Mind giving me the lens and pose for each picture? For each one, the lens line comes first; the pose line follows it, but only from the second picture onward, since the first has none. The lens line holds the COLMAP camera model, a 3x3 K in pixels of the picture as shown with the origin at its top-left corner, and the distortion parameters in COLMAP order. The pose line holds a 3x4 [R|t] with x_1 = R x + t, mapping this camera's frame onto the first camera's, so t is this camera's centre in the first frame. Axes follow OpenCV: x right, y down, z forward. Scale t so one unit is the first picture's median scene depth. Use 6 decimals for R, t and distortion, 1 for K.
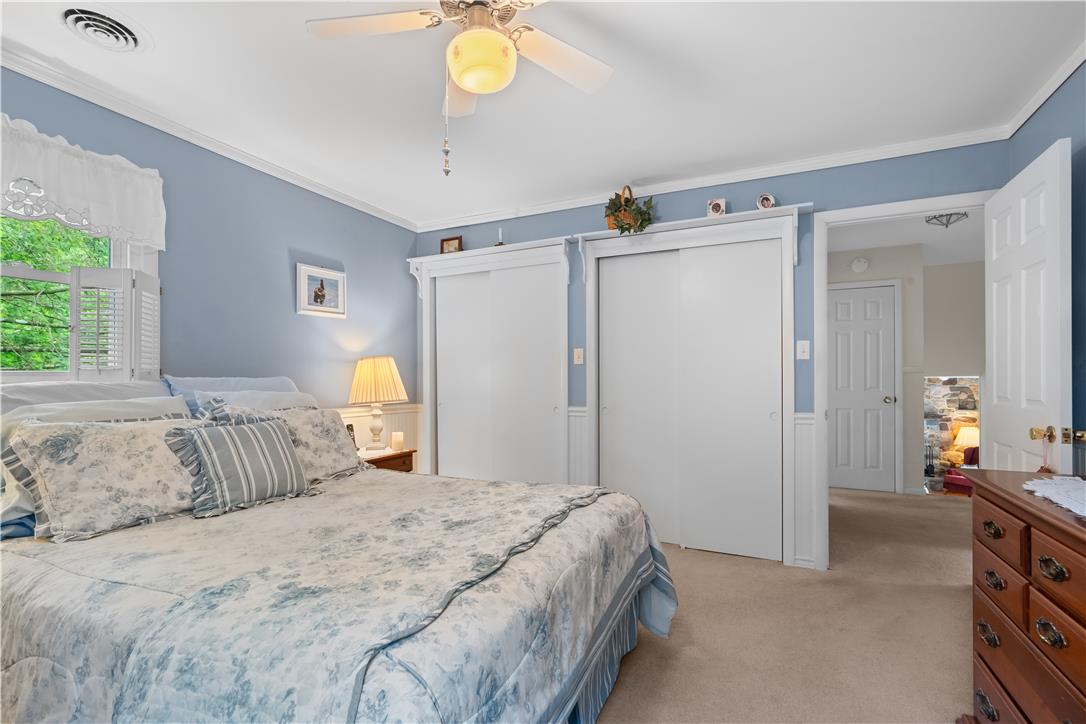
lens RADIAL K [[492.2, 0, 548.9], [0, 492.2, 363.2], [0, 0, 1]] dist [0.000026, 0.001325]
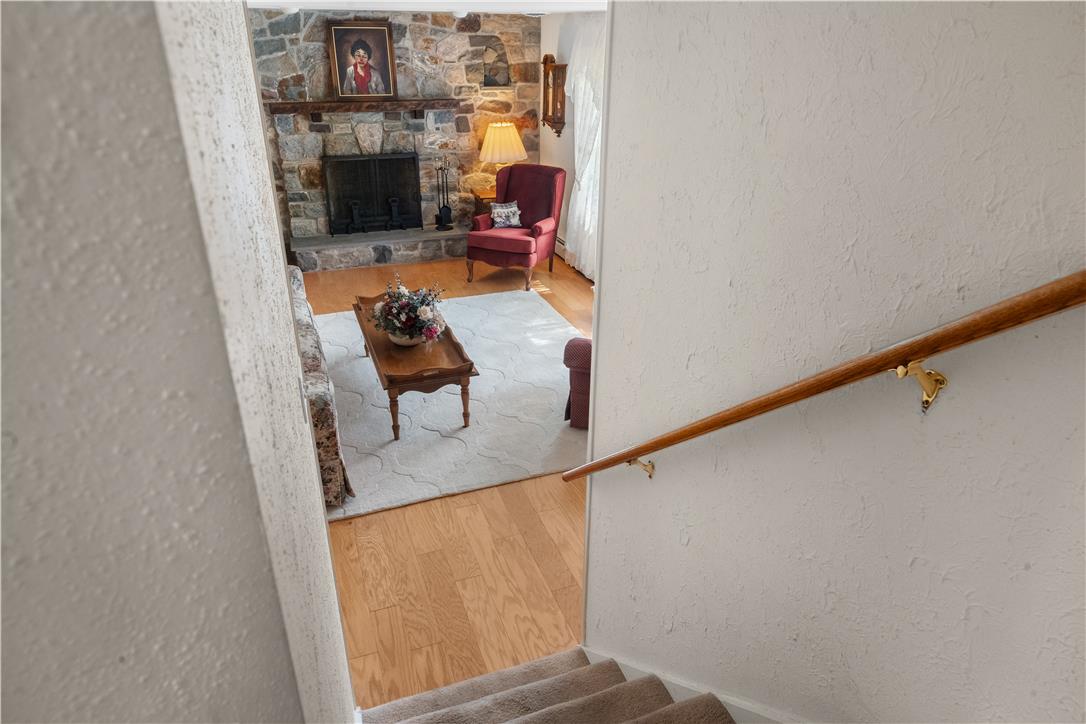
lens RADIAL K [[717.6, 0, 545.0], [0, 717.6, 365.6], [0, 0, 1]] dist [0.000835, 0.001492]
pose [[0.706272, -0.308693, 0.637094, 0.323138], [-0.014781, 0.893300, 0.449219, 0.019472], [-0.707786, -0.326687, 0.626350, 0.406735]]
